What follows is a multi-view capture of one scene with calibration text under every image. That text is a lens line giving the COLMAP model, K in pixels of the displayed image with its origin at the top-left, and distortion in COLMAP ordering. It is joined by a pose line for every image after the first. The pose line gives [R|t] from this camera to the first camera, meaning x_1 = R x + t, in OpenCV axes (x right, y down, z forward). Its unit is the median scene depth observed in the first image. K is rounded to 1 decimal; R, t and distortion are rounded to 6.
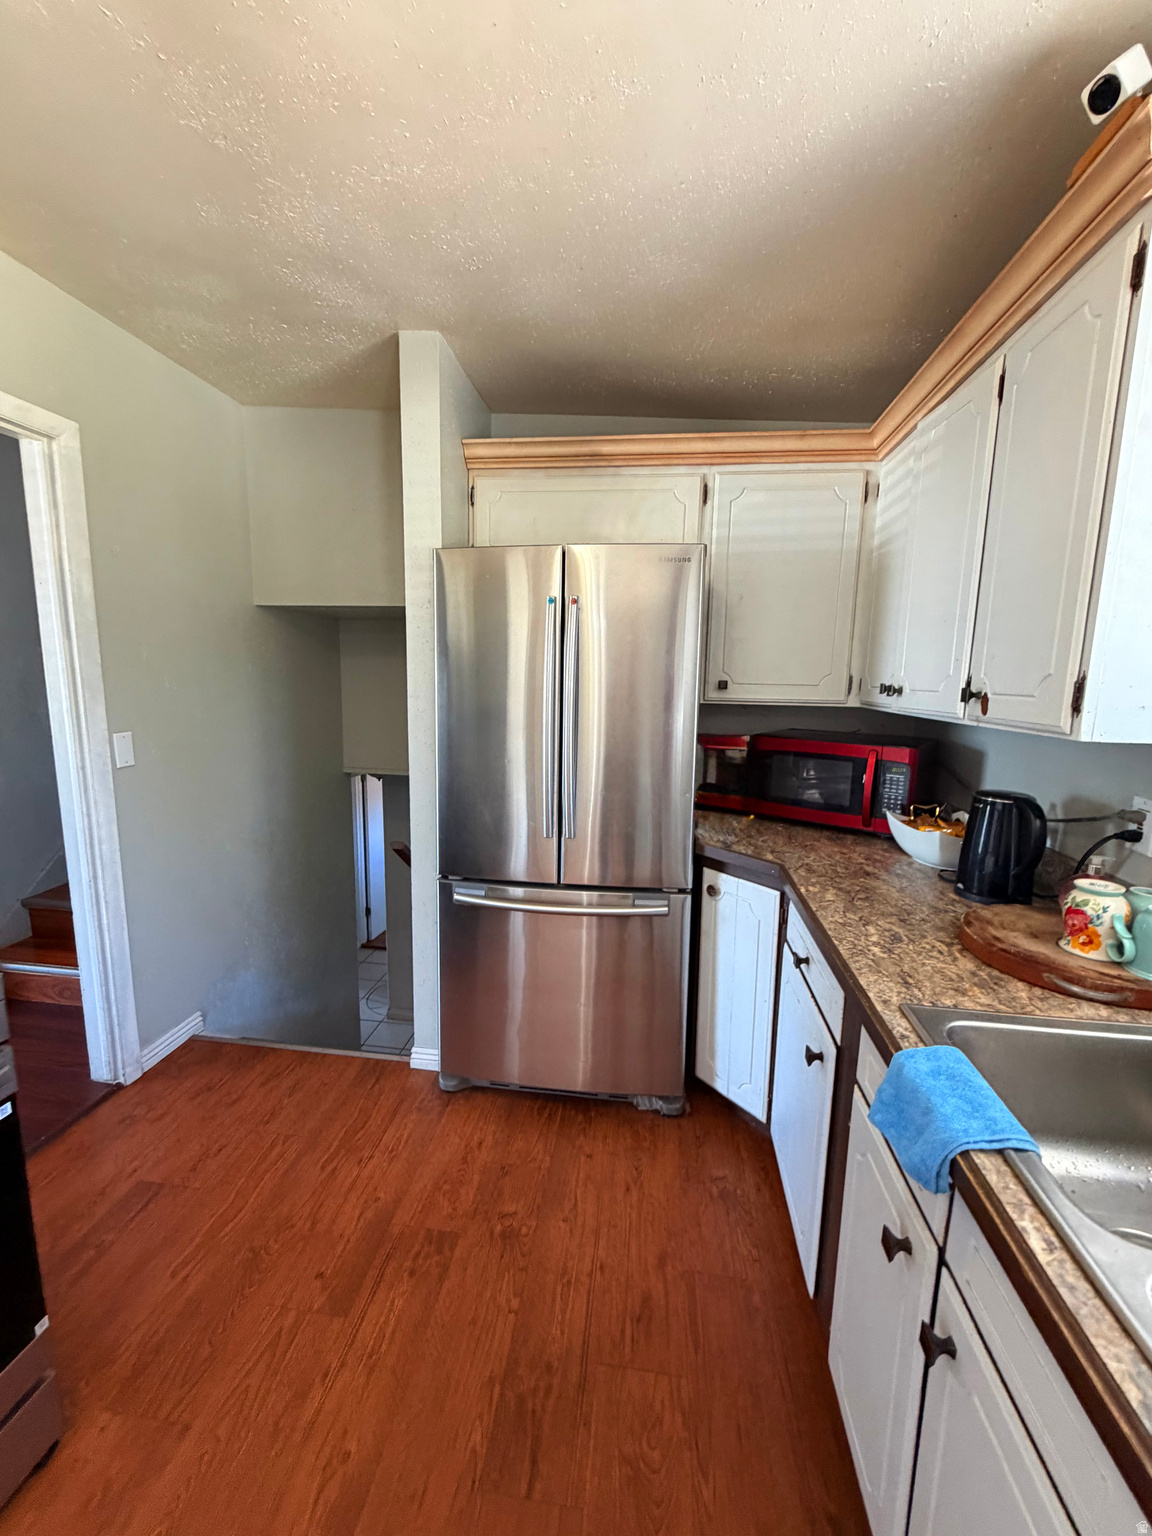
lens RADIAL K [[613.7, 0, 574.5], [0, 613.7, 767.5], [0, 0, 1]] dist [-0.001196, 0.000134]
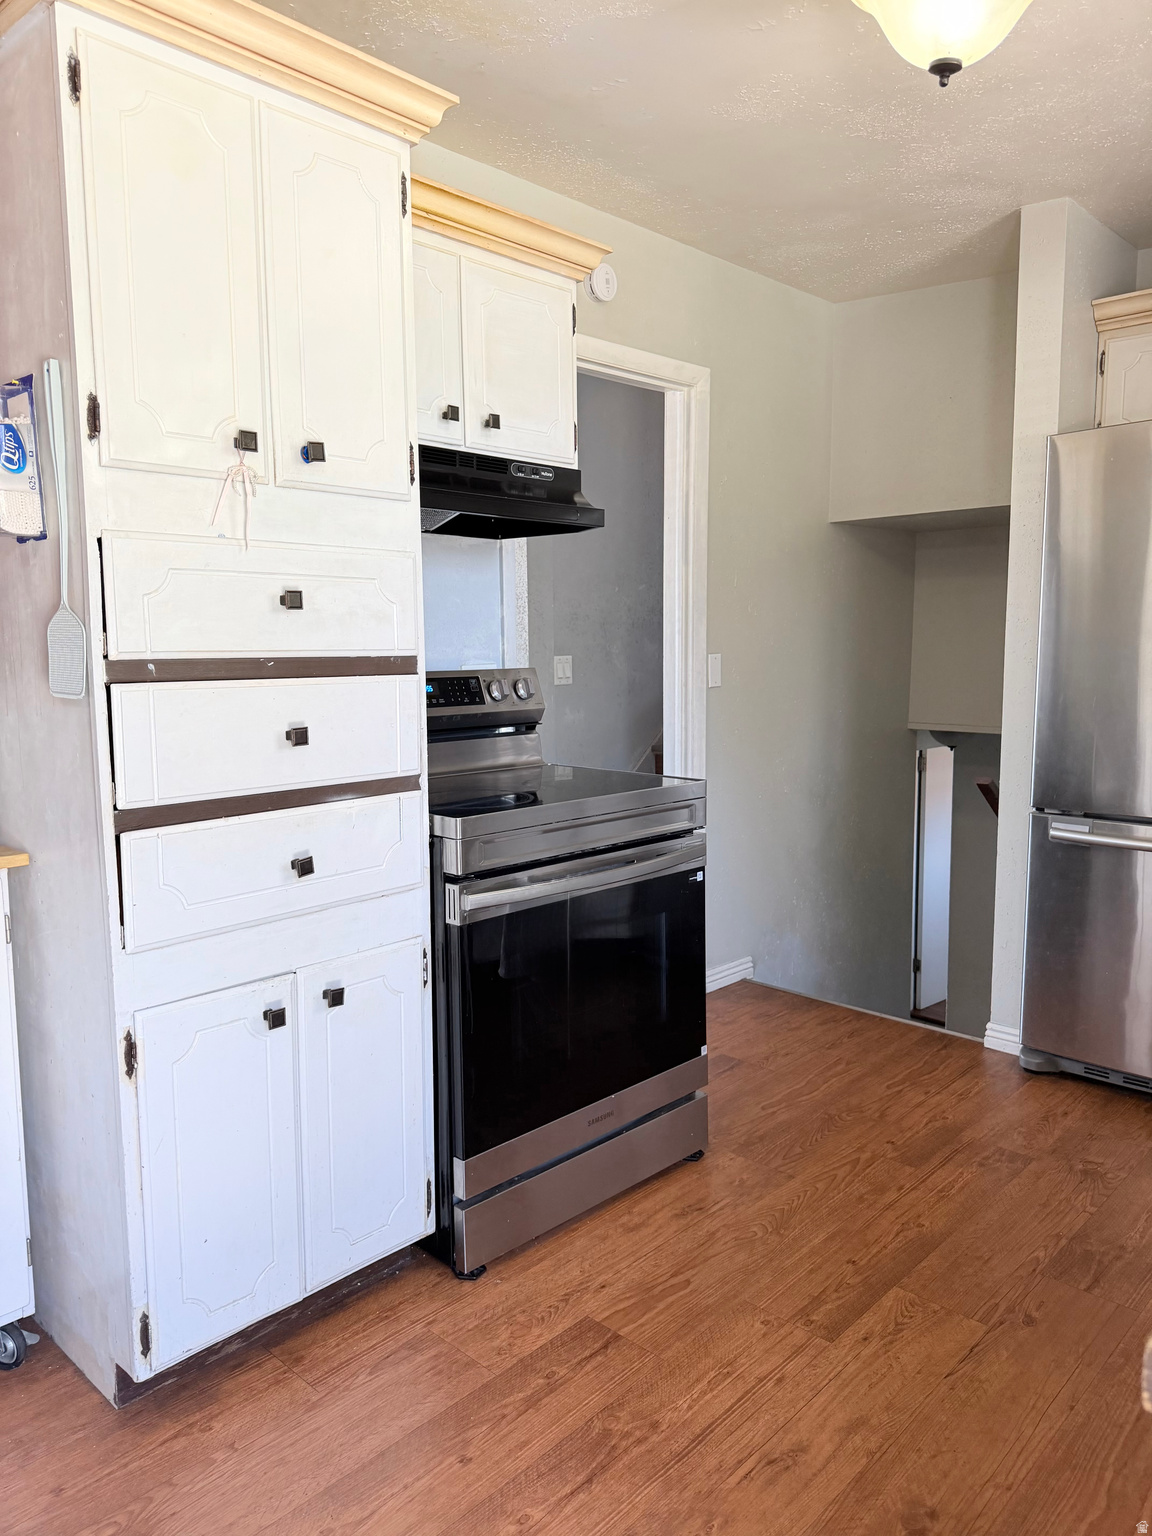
lens RADIAL K [[1079.8, 0, 564.2], [0, 1079.8, 768.3], [0, 0, 1]] dist [0.088454, -0.149078]
pose [[0.805770, 0.043785, -0.590608, 0.157452], [-0.064723, 0.997800, -0.014329, 0.186892], [0.588681, 0.049771, 0.806831, -0.649555]]
